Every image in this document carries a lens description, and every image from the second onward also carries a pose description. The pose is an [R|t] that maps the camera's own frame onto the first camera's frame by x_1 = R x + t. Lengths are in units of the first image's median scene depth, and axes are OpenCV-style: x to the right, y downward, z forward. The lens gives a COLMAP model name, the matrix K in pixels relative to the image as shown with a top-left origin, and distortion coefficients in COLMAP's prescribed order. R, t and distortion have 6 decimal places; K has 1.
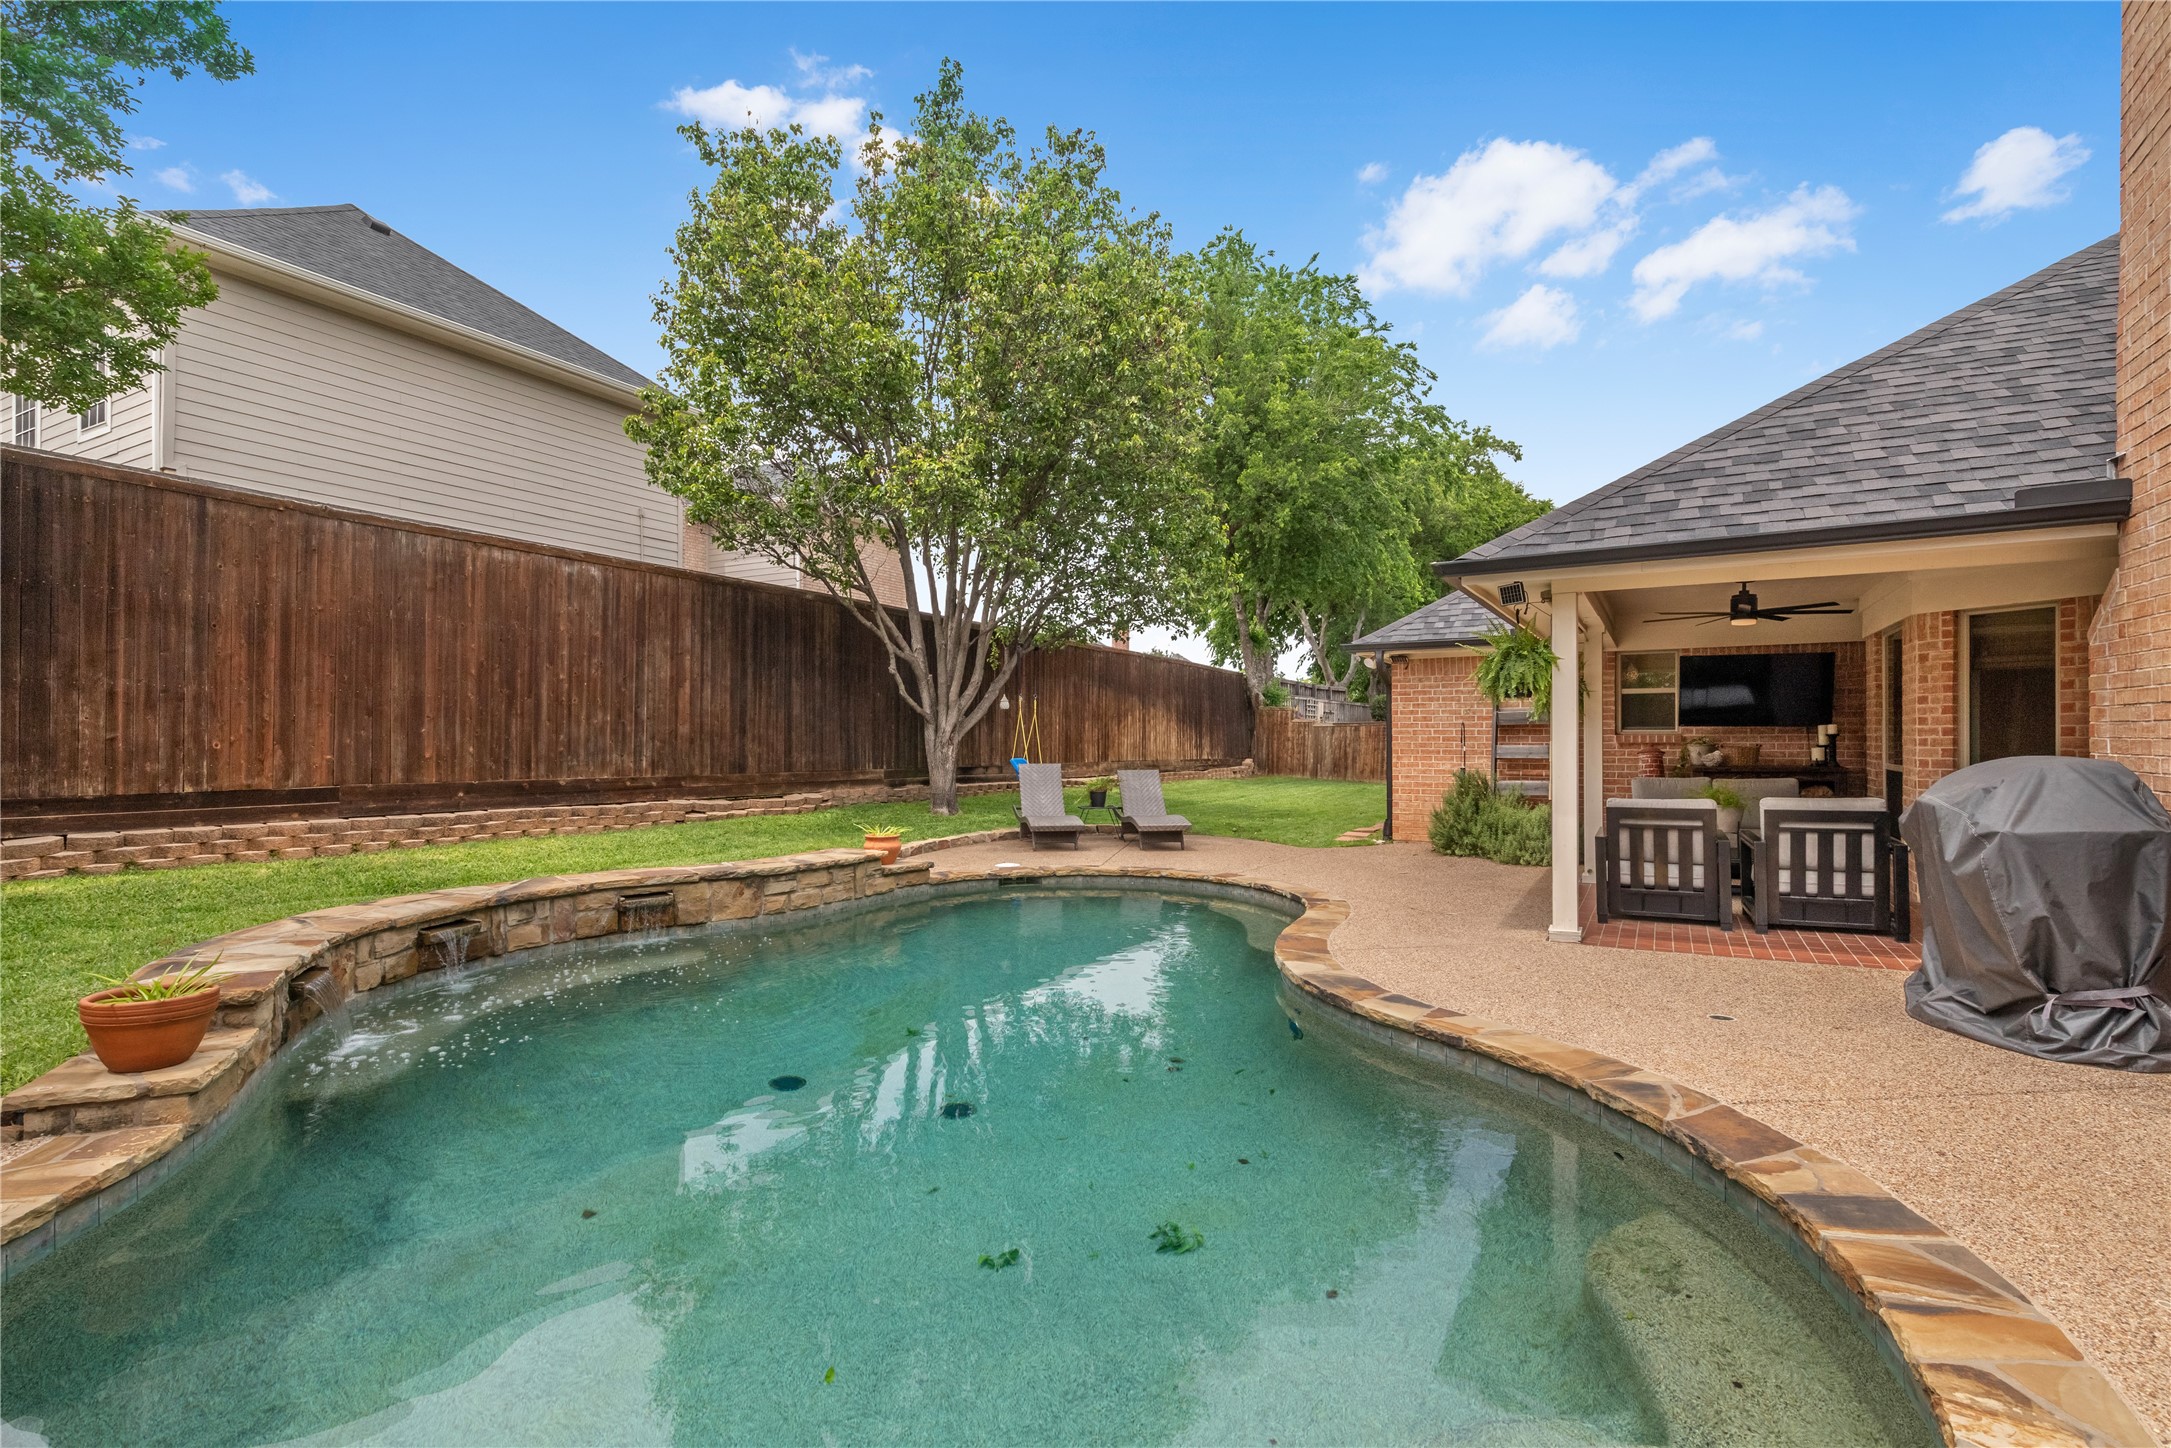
lens RADIAL K [[1001.8, 0, 1090.7], [0, 1001.8, 732.3], [0, 0, 1]] dist [-0.003272, 0.000717]
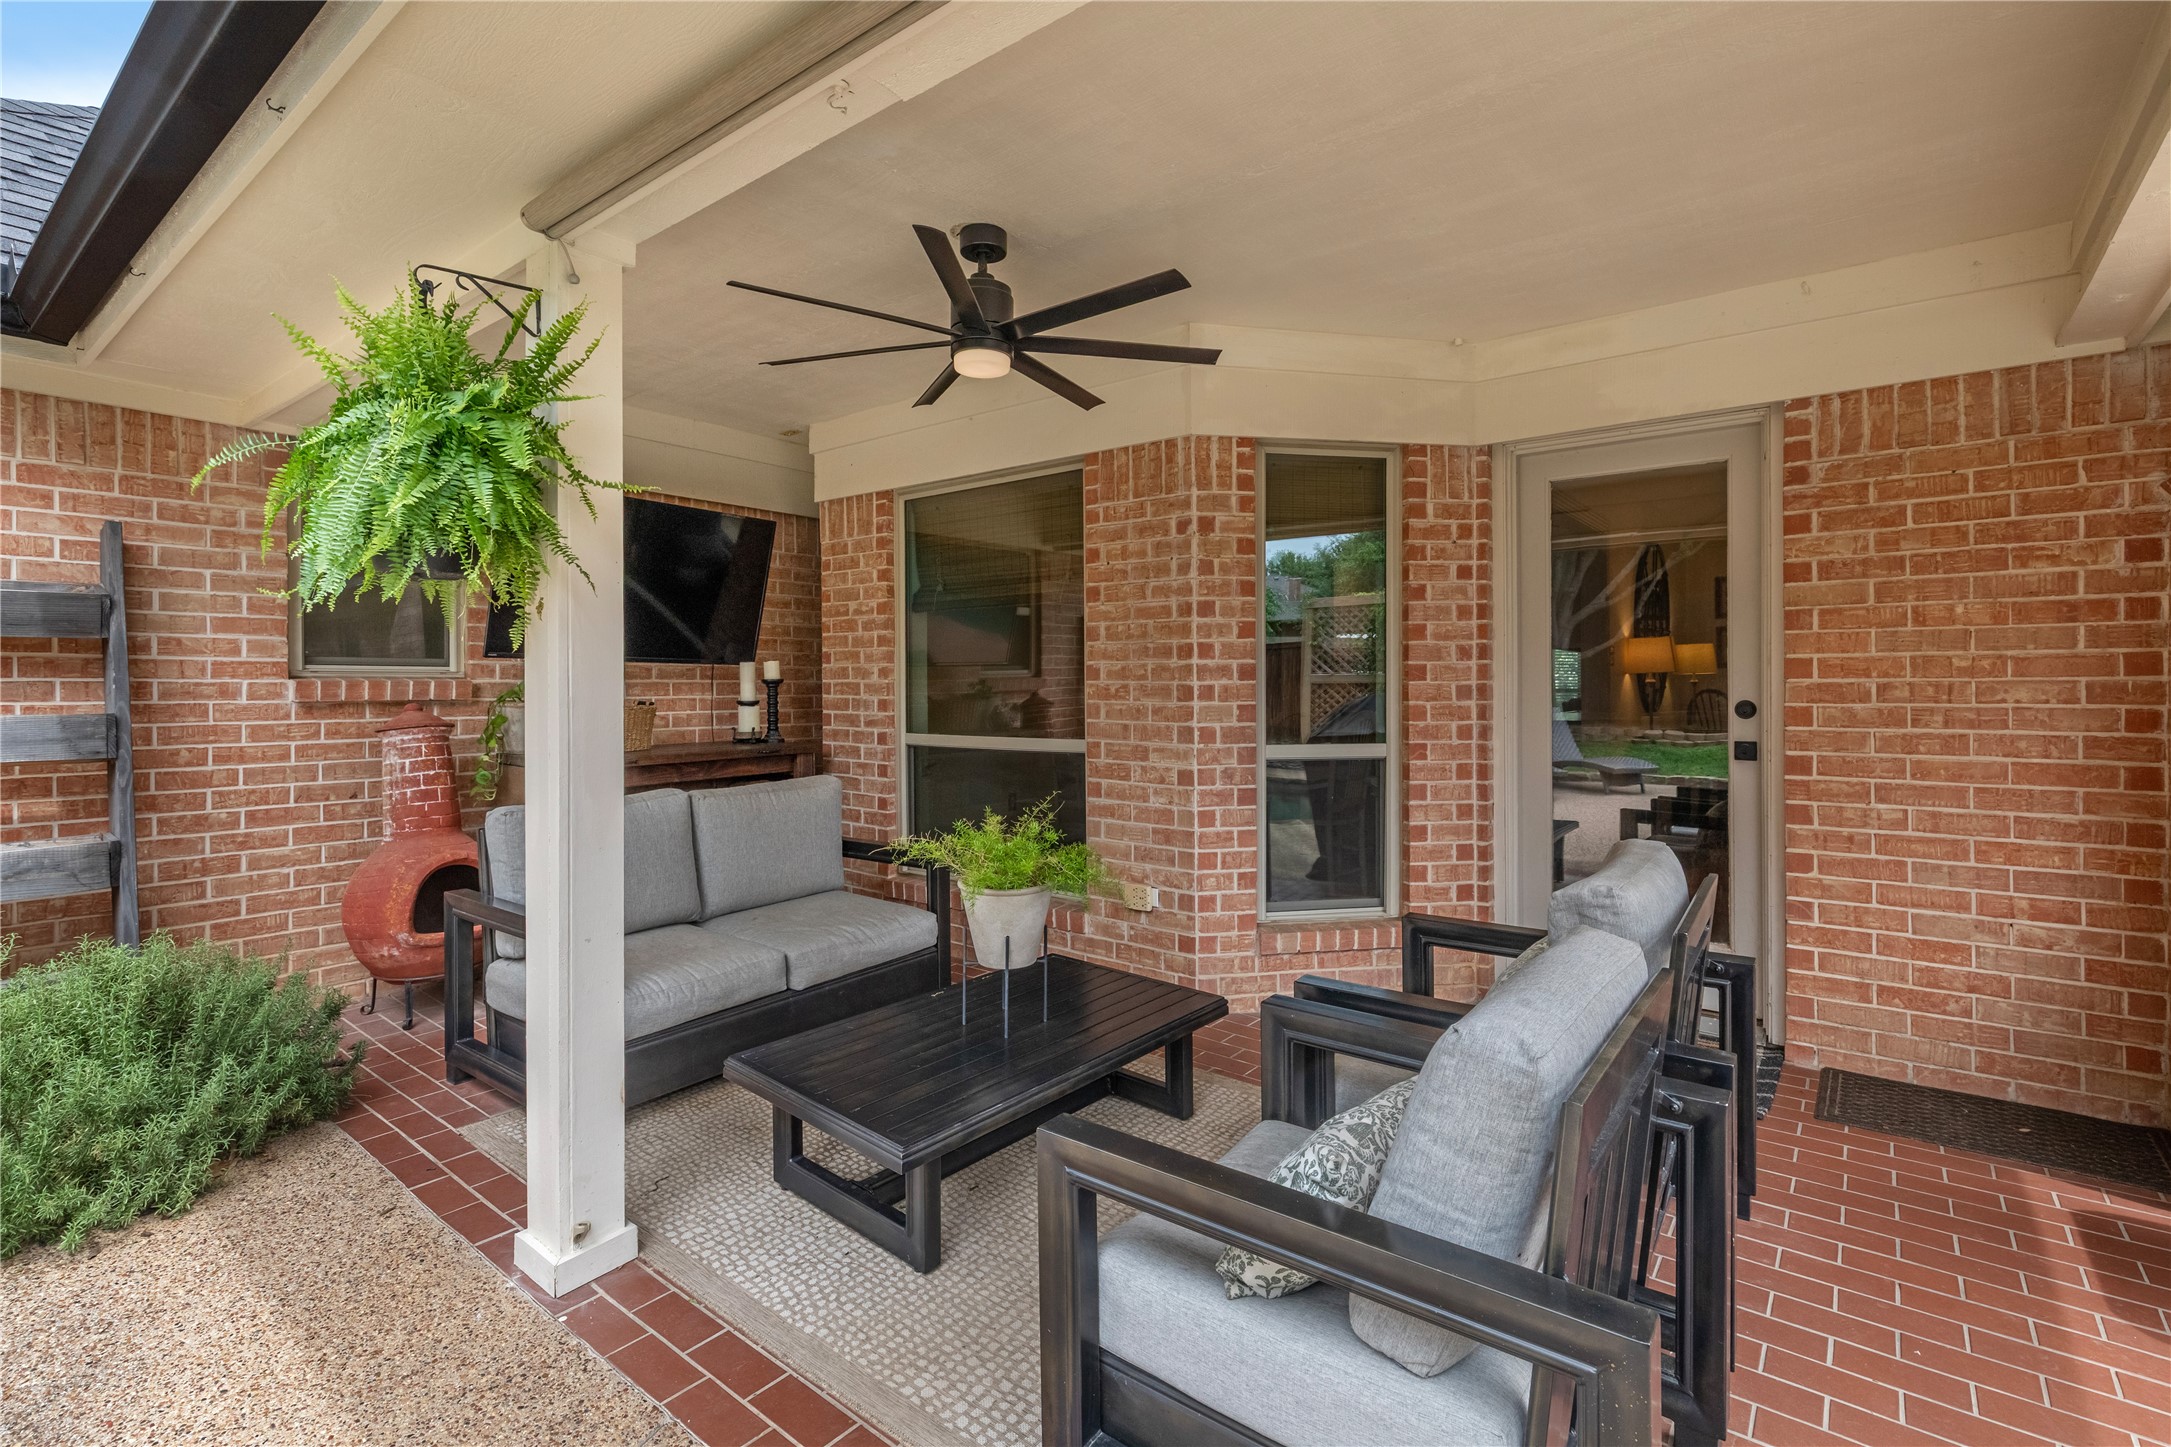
lens RADIAL K [[1001.8, 0, 1091.0], [0, 1001.8, 705.6], [0, 0, 1]] dist [-0.003272, 0.000717]
pose [[0.134607, -0.015951, 0.990771, 0.247184], [-0.001363, 0.999867, 0.016282, 0.006341], [-0.990898, -0.003542, 0.134567, 0.751860]]
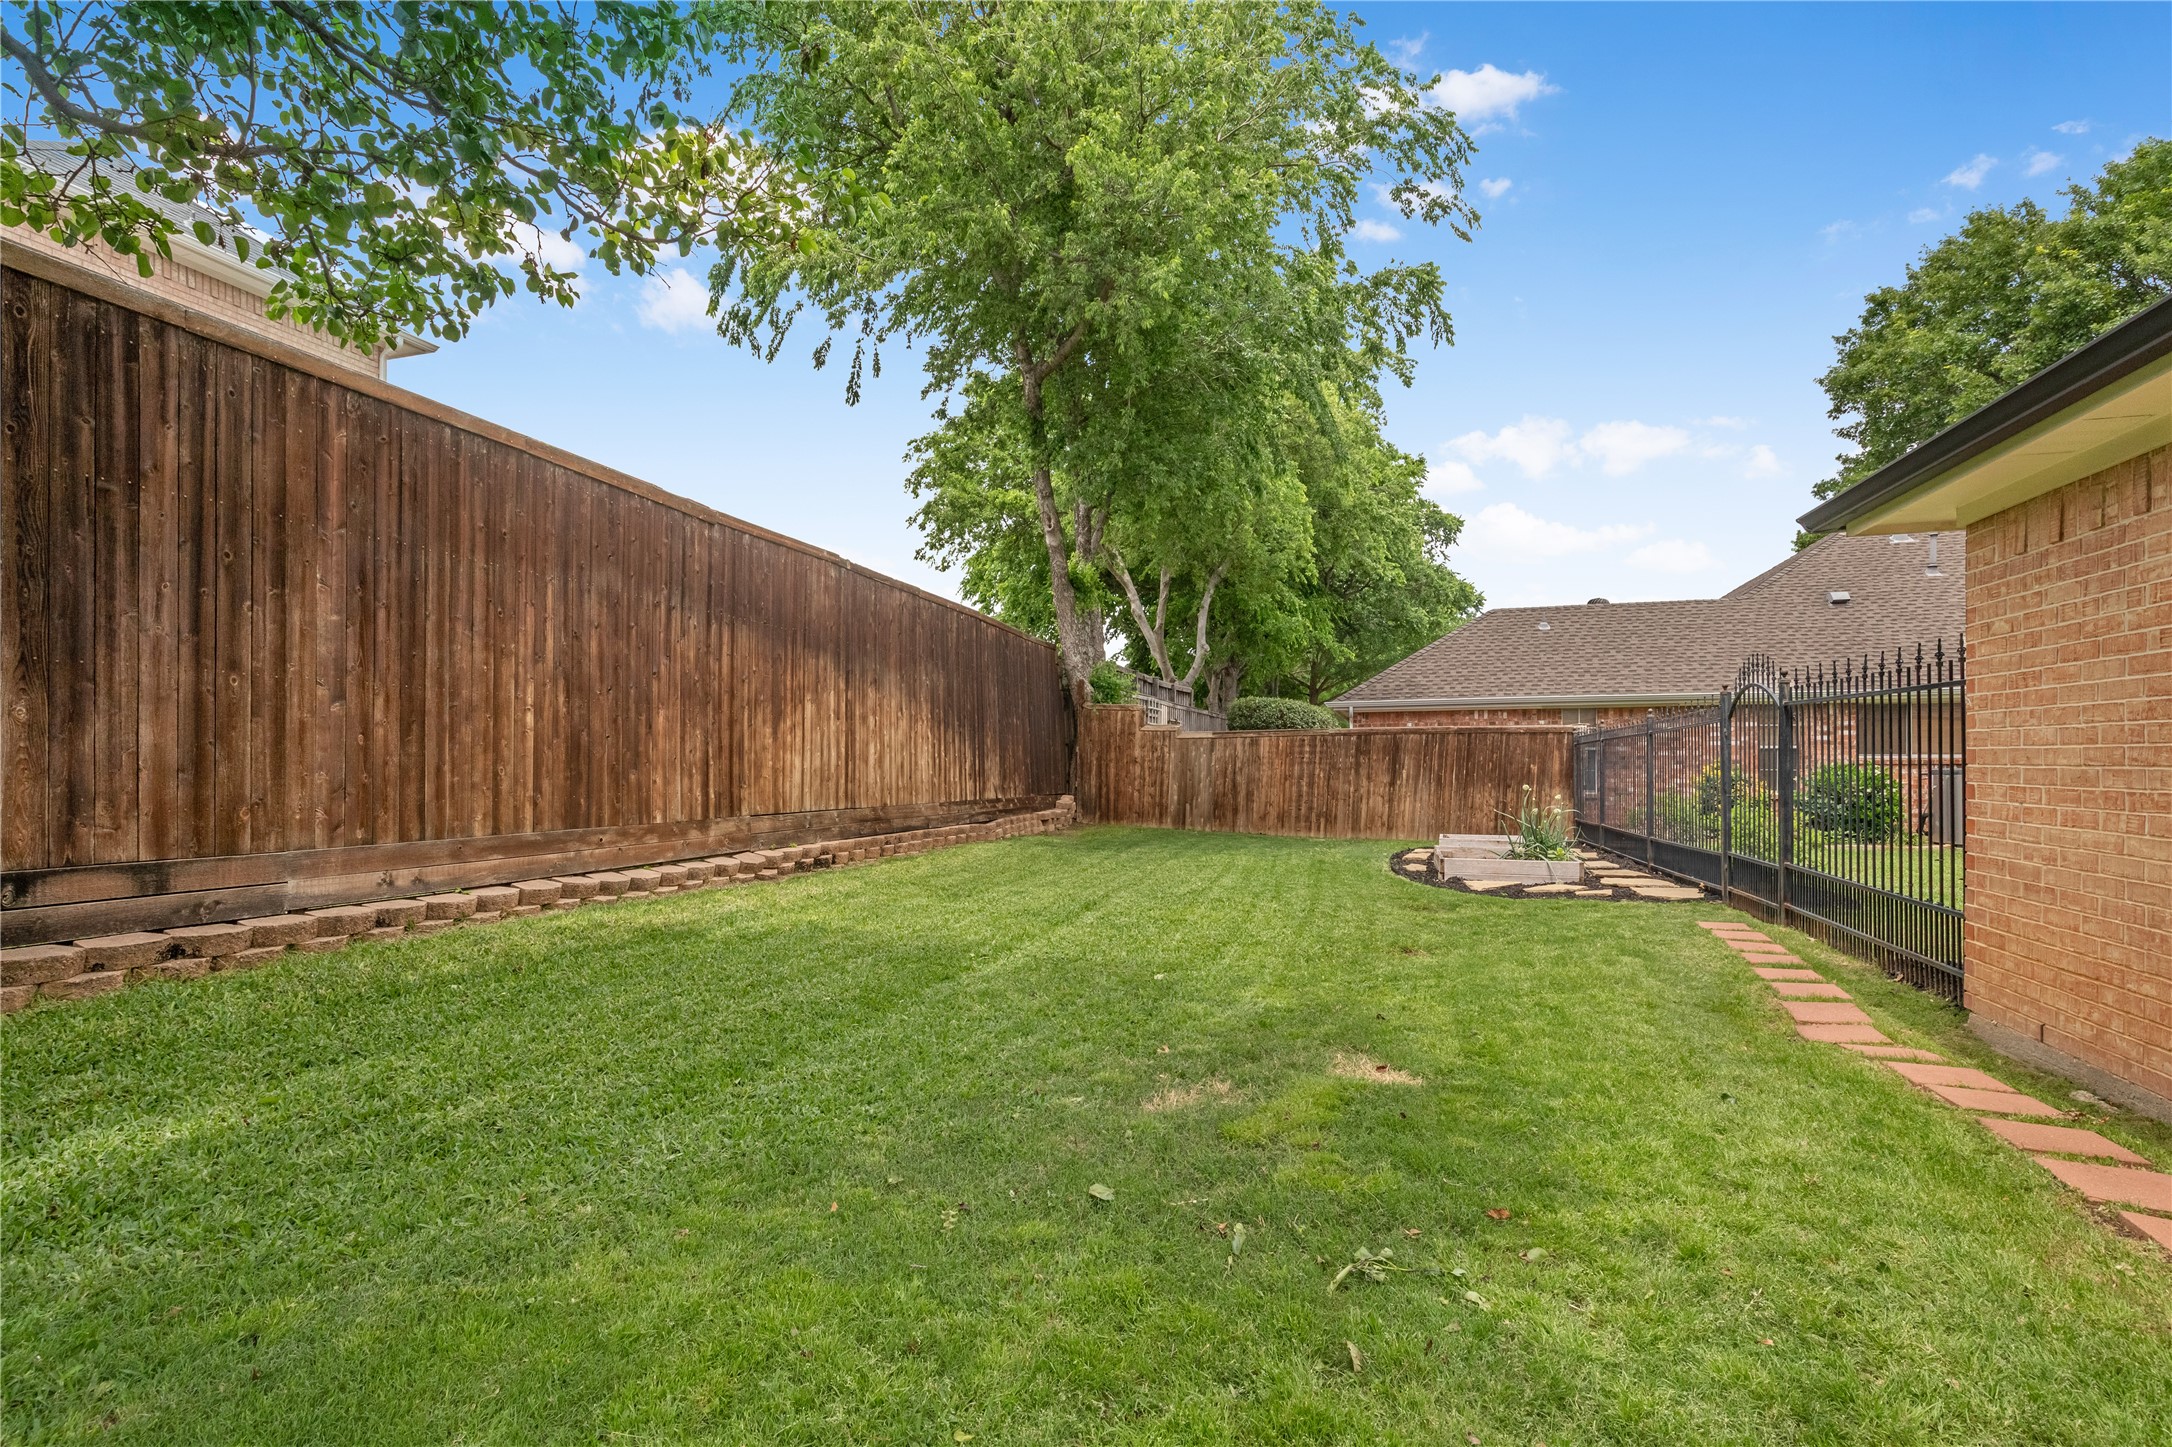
lens RADIAL K [[1002.2, 0, 1097.9], [0, 1002.2, 763.0], [0, 0, 1]] dist [-0.003272, 0.000717]
pose [[0.974726, -0.002296, 0.223393, 0.146212], [0.001155, 0.999986, 0.005239, 0.015746], [-0.223402, -0.004849, 0.974714, 1.340727]]
